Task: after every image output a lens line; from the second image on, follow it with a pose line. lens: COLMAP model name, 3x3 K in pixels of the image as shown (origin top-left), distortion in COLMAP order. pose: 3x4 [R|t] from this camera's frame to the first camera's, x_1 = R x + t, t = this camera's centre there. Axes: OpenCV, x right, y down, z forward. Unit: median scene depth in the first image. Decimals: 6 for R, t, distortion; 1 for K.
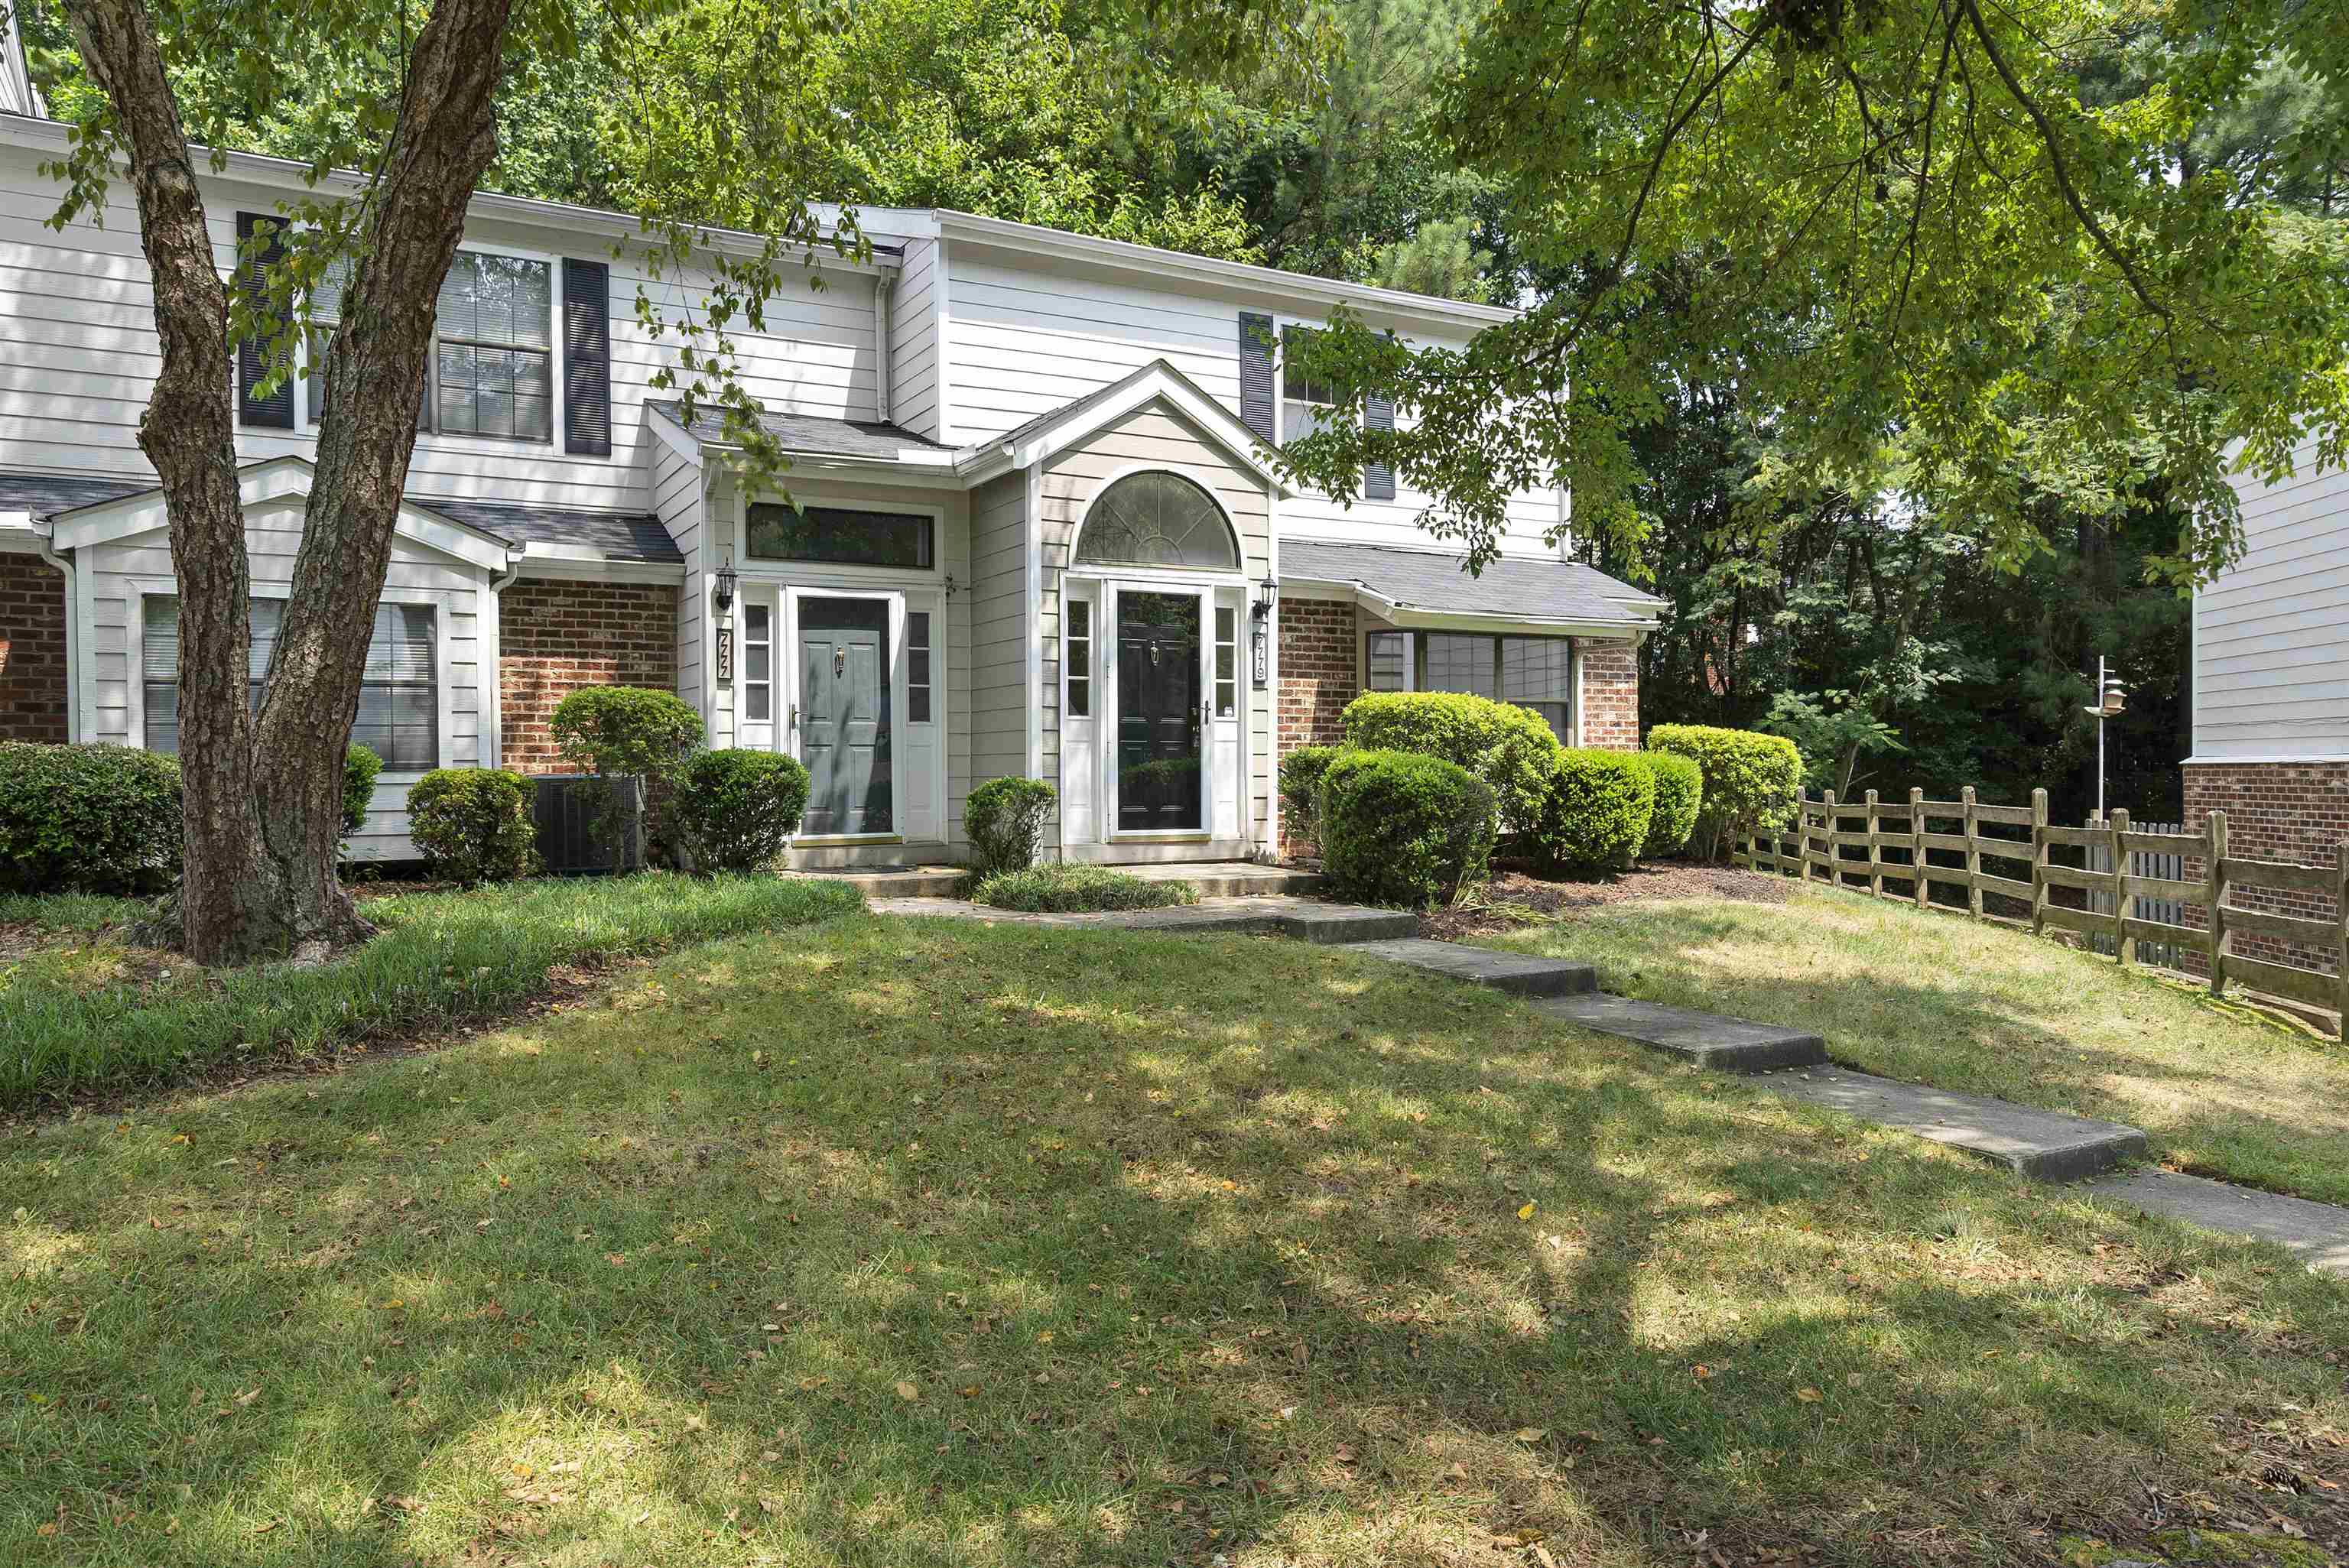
lens RADIAL K [[1613.2, 0, 1174.5], [0, 1613.2, 784.0], [0, 0, 1]] dist [0.000445, 0.001494]
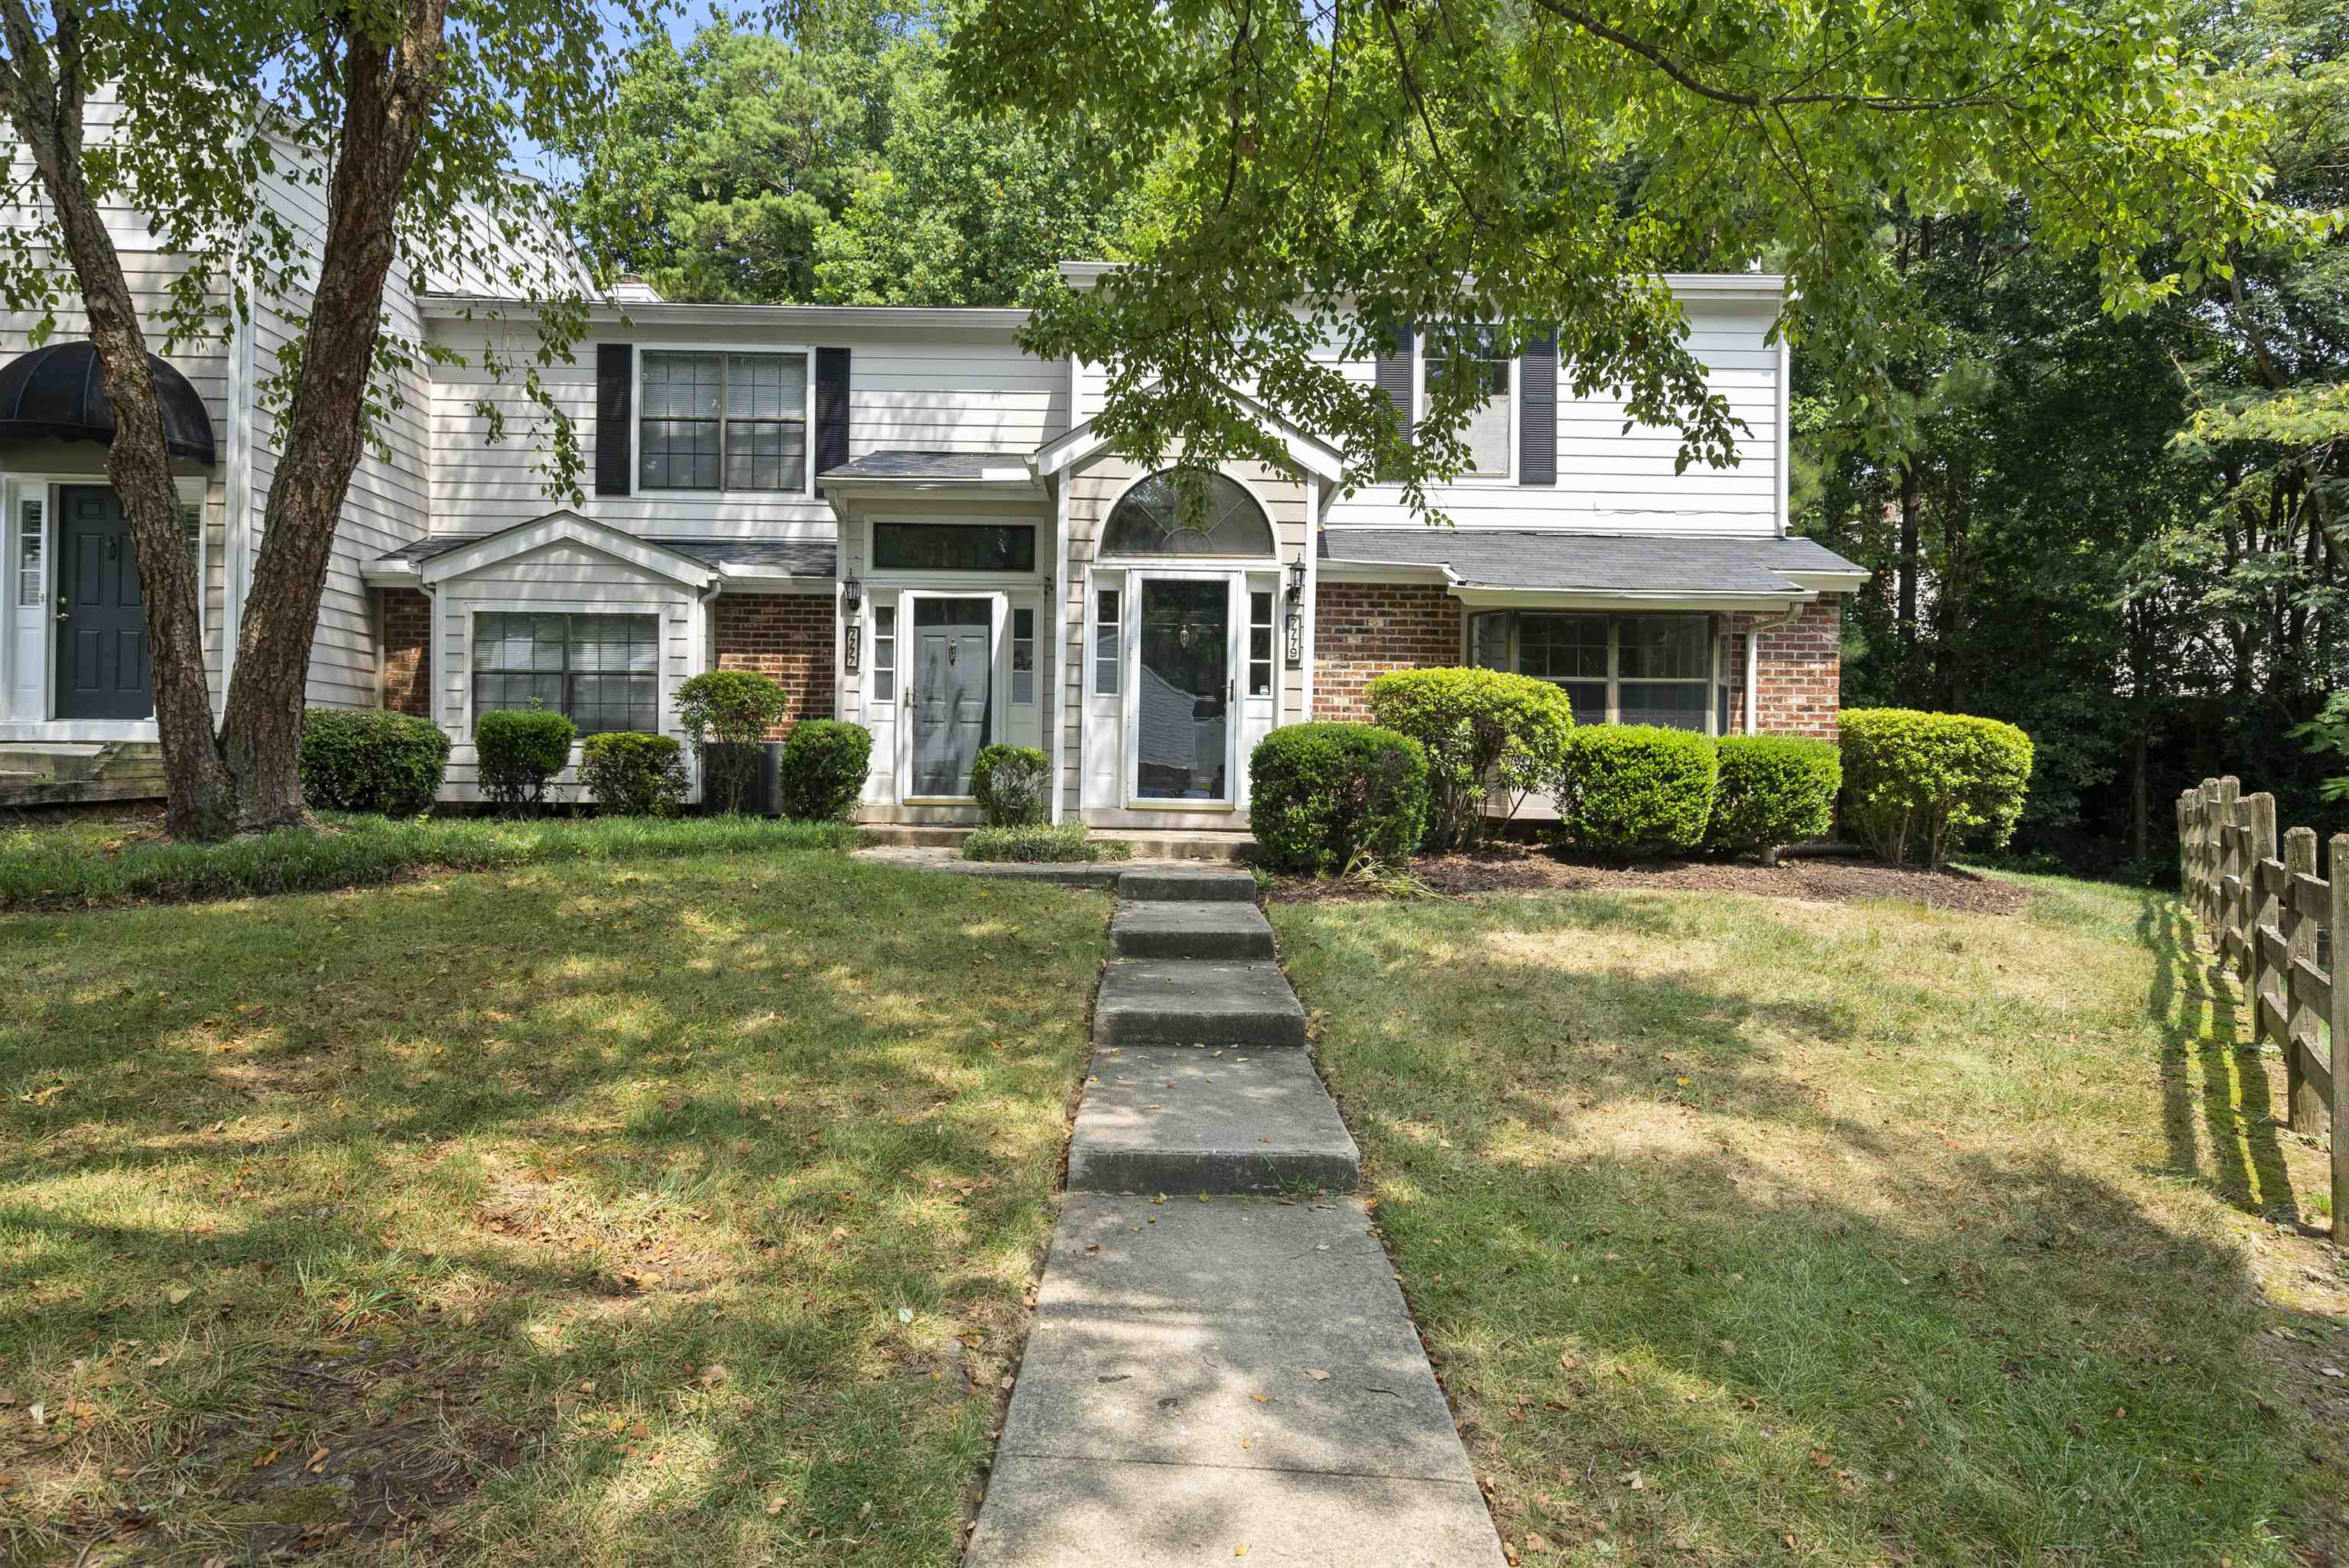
lens RADIAL K [[1353.0, 0, 1174.5], [0, 1353.0, 784.0], [0, 0, 1]] dist [0.004675, 0.002484]
pose [[0.876015, 0.019532, -0.481888, 0.425861], [-0.024491, 0.999692, -0.004003, 0.022370], [0.481662, 0.015309, 0.876224, 0.202334]]
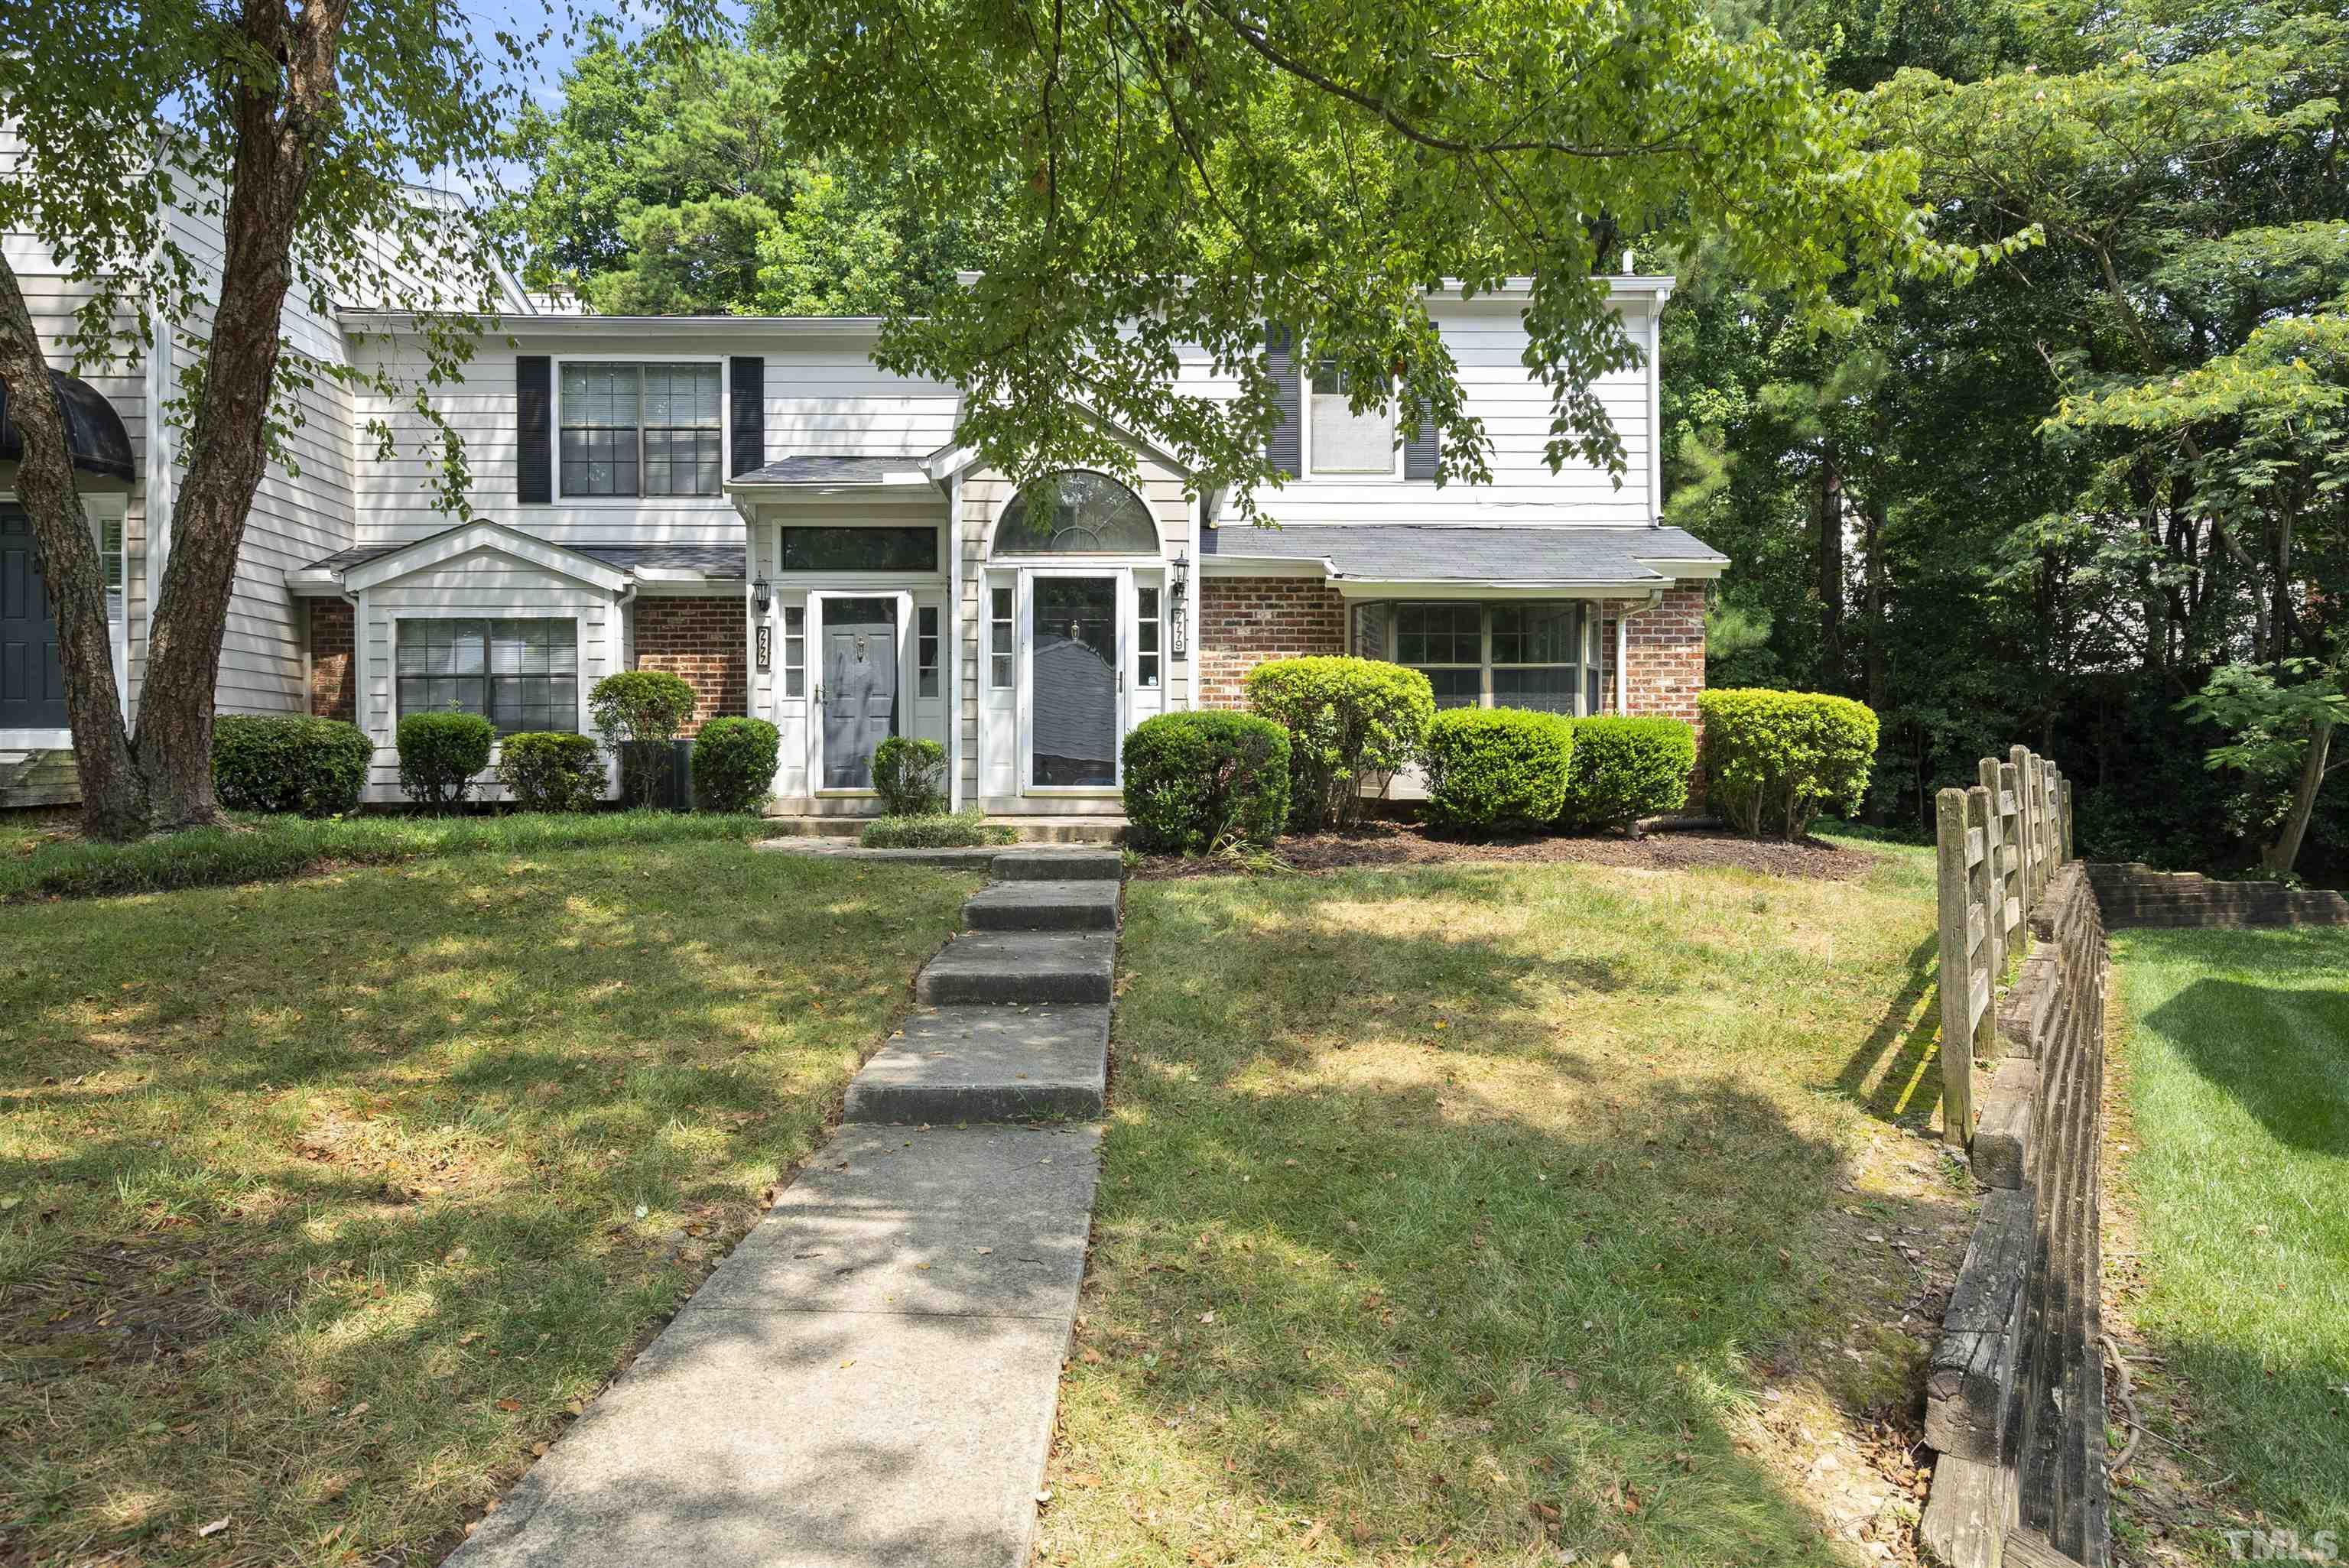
lens RADIAL K [[1353.0, 0, 1174.5], [0, 1353.0, 784.0], [0, 0, 1]] dist [0.004675, 0.002484]
pose [[0.883156, 0.005685, -0.469045, 0.501309], [-0.006126, 0.999981, 0.000587, 0.026088], [0.469039, 0.002355, 0.883174, 0.192445]]
